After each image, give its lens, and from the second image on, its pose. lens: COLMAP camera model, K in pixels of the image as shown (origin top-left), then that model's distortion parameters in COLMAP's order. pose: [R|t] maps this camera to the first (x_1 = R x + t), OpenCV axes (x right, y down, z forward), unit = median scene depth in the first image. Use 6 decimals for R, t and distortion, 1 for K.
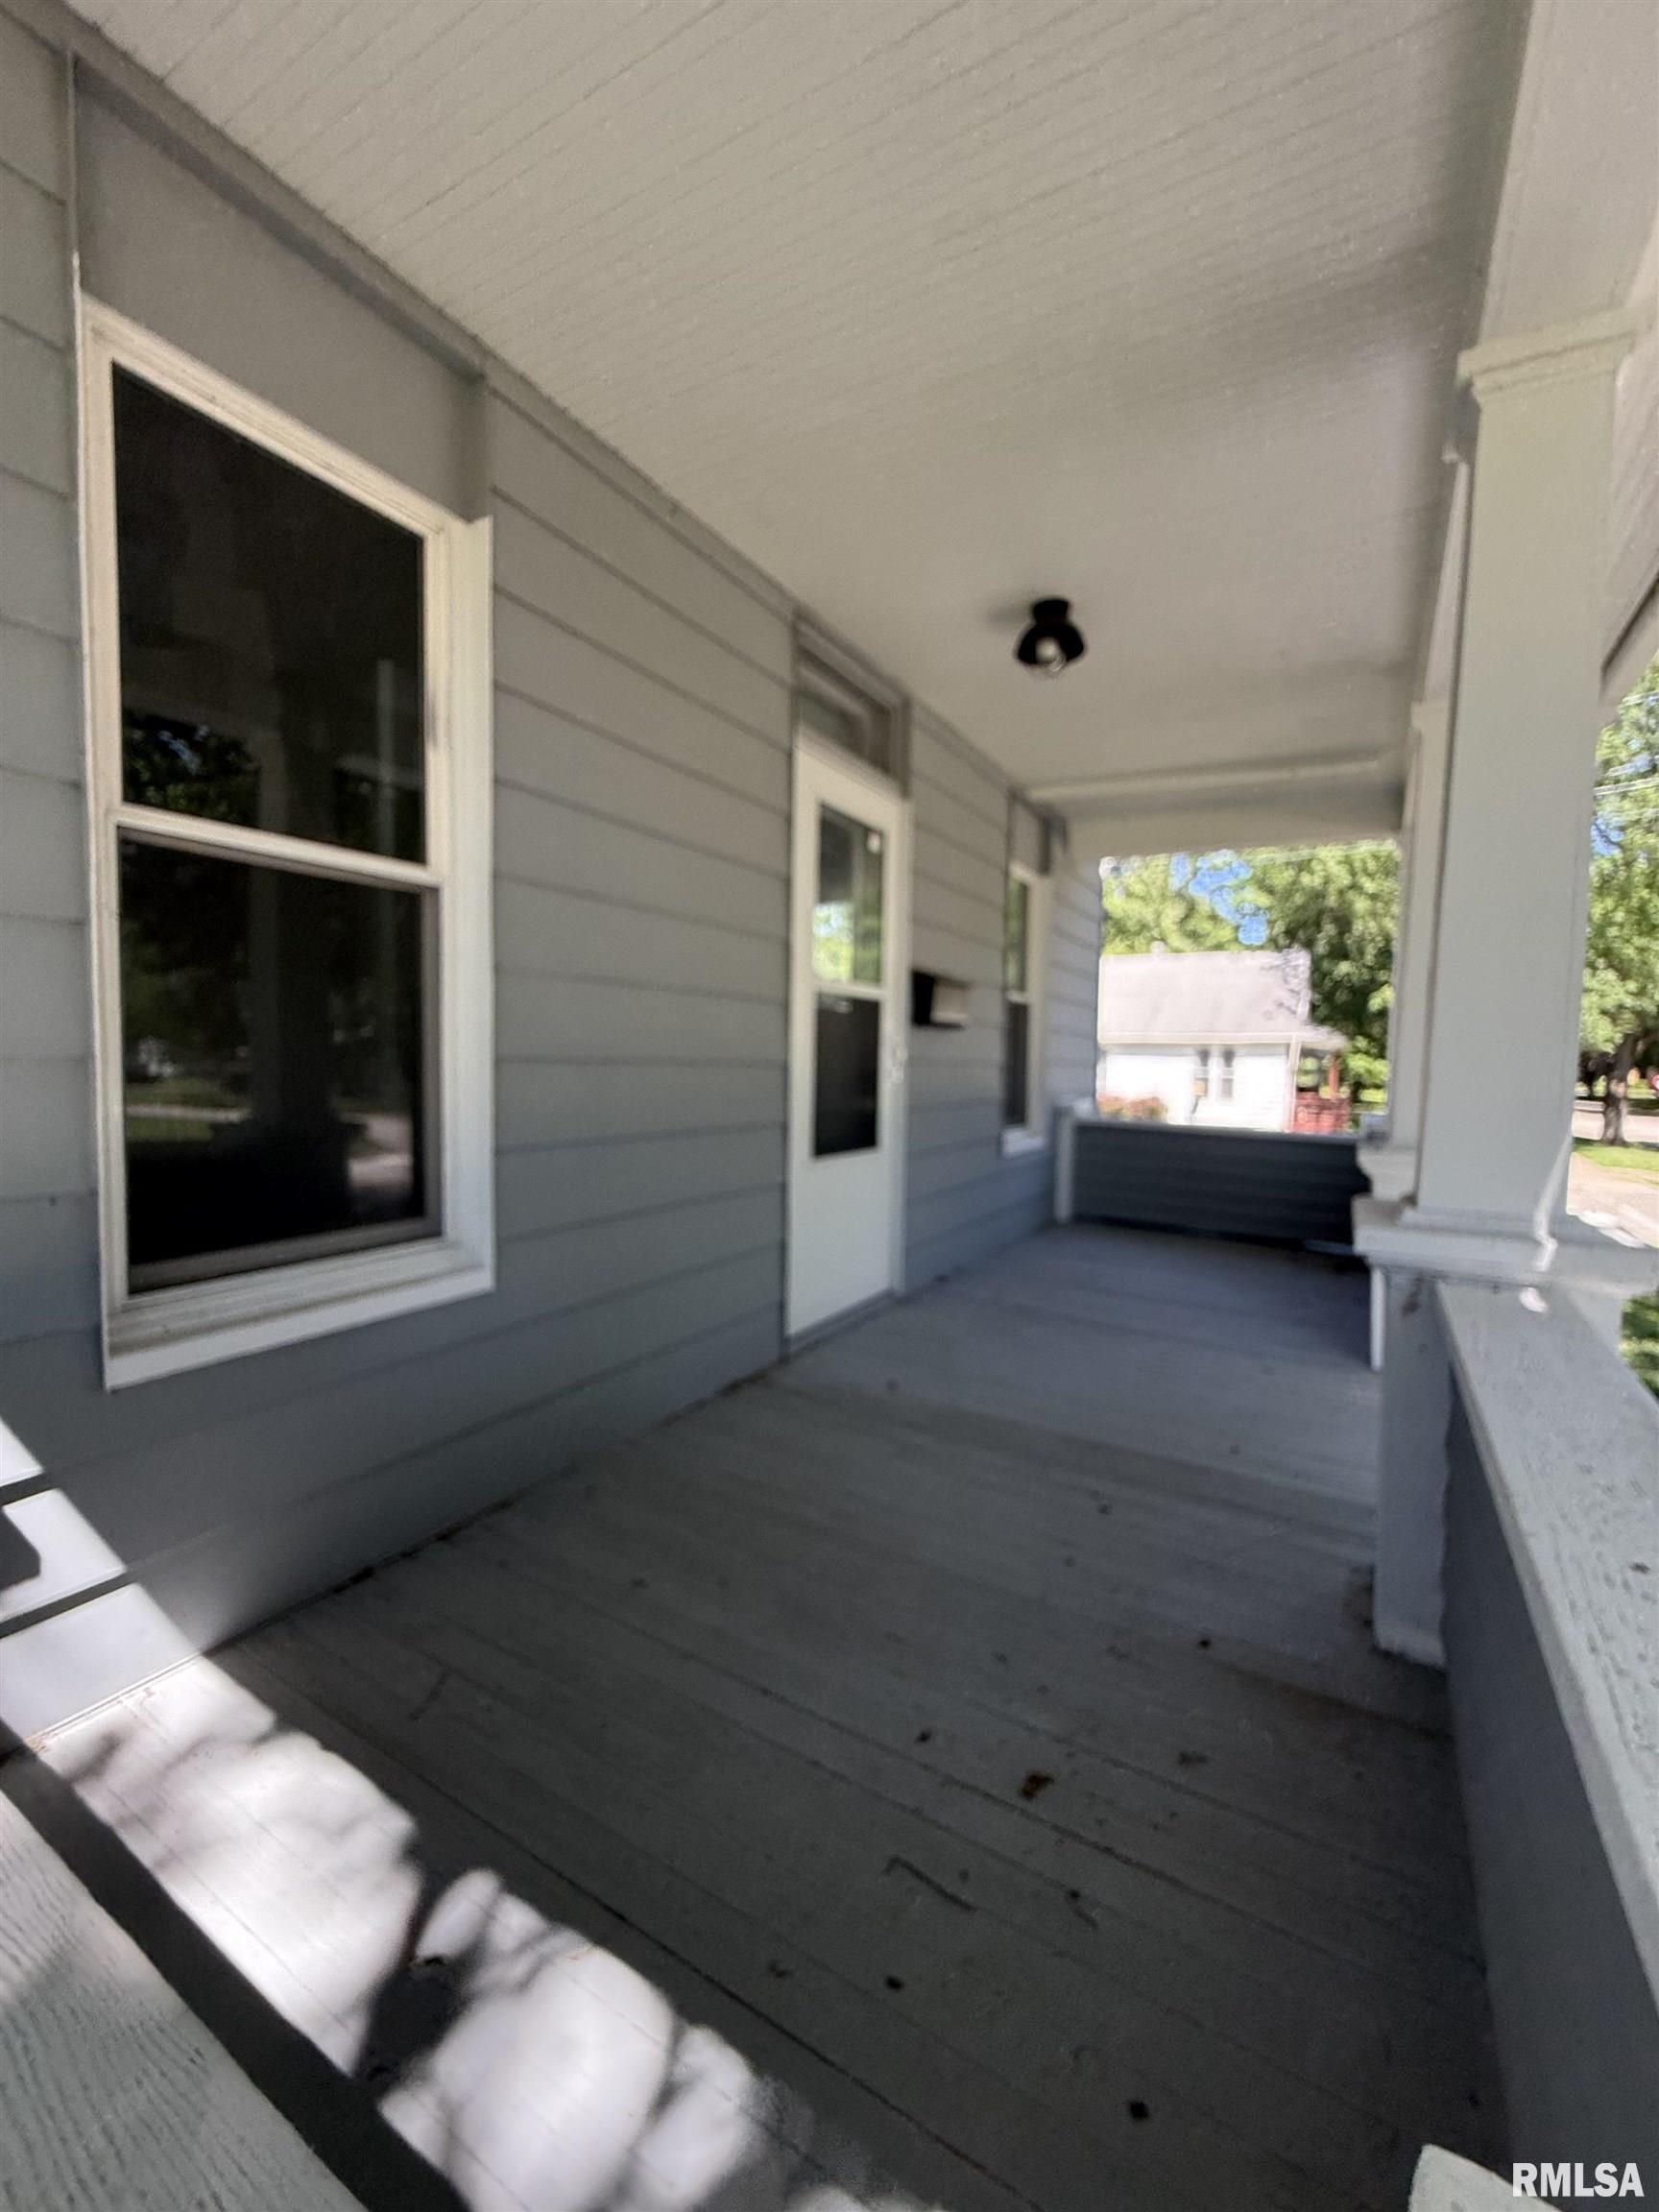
lens RADIAL K [[878.7, 0, 837.1], [0, 878.7, 1095.3], [0, 0, 1]] dist [0.001907, 0.000472]
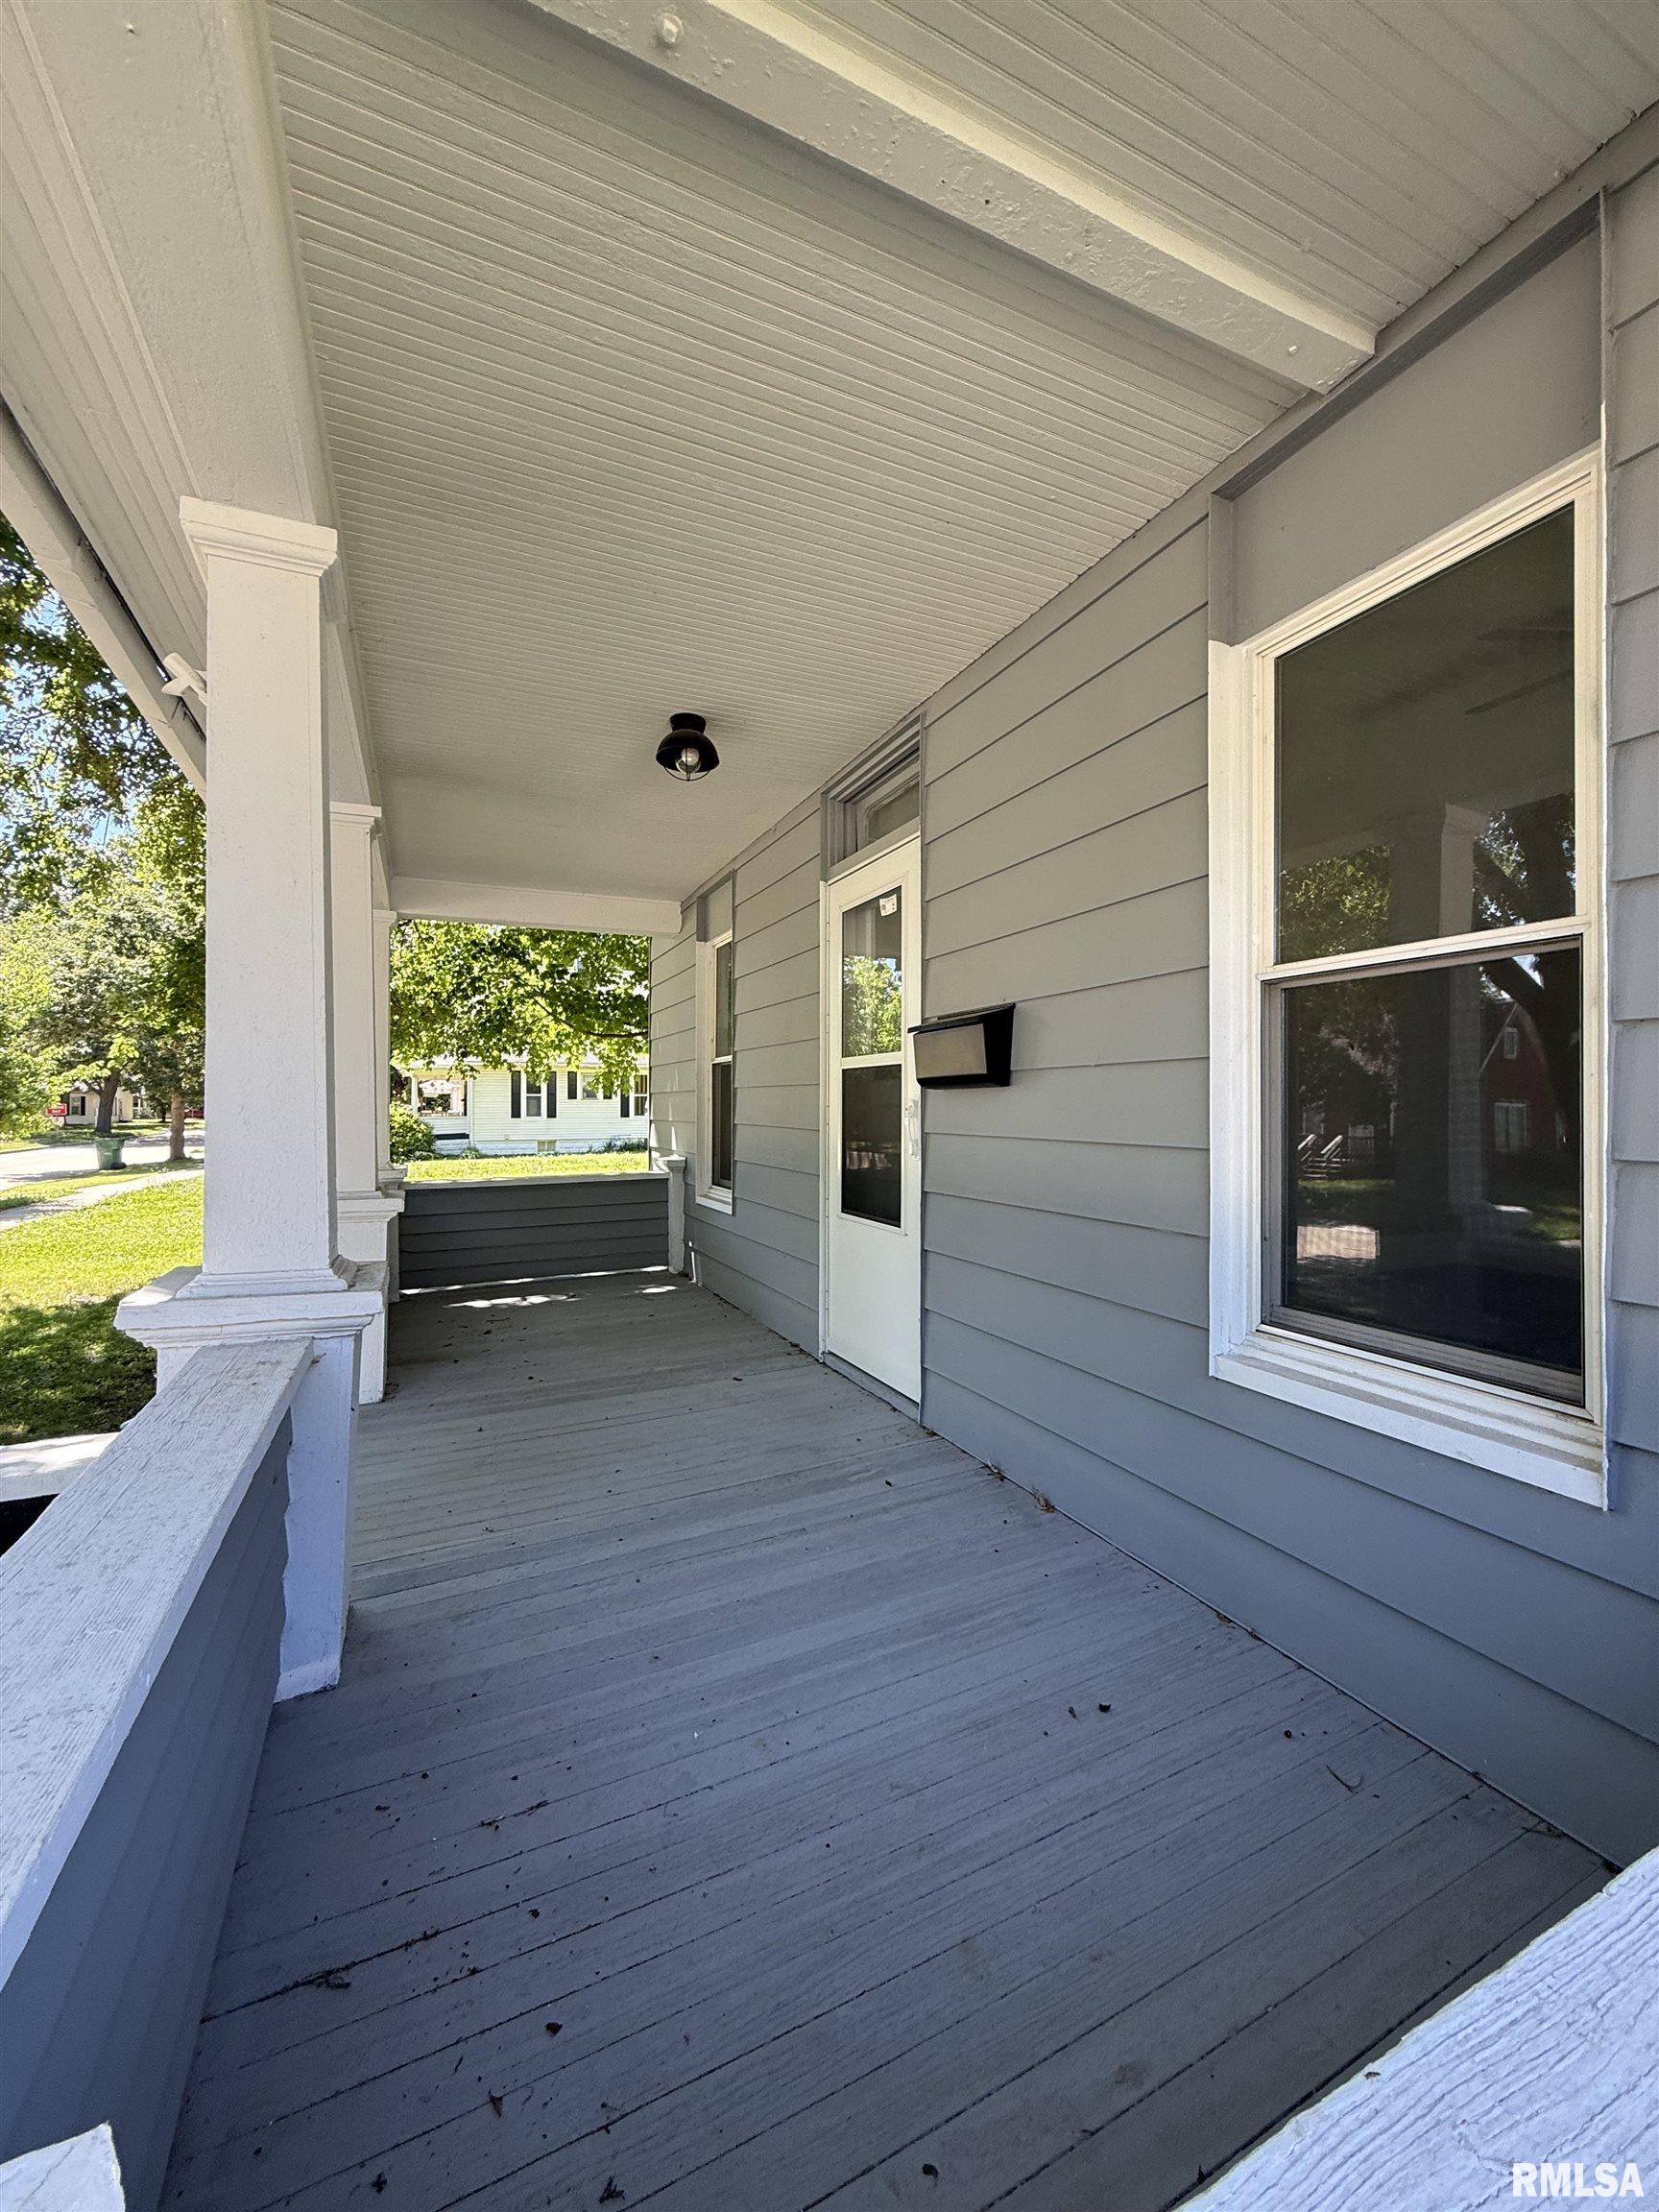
lens RADIAL K [[878.7, 0, 837.1], [0, 878.7, 1095.3], [0, 0, 1]] dist [0.001907, 0.000472]
pose [[-0.571881, -0.030897, -0.819755, 0.890063], [-0.060177, 0.998178, 0.004359, -0.081355], [0.818127, 0.051823, -0.572698, 1.564543]]
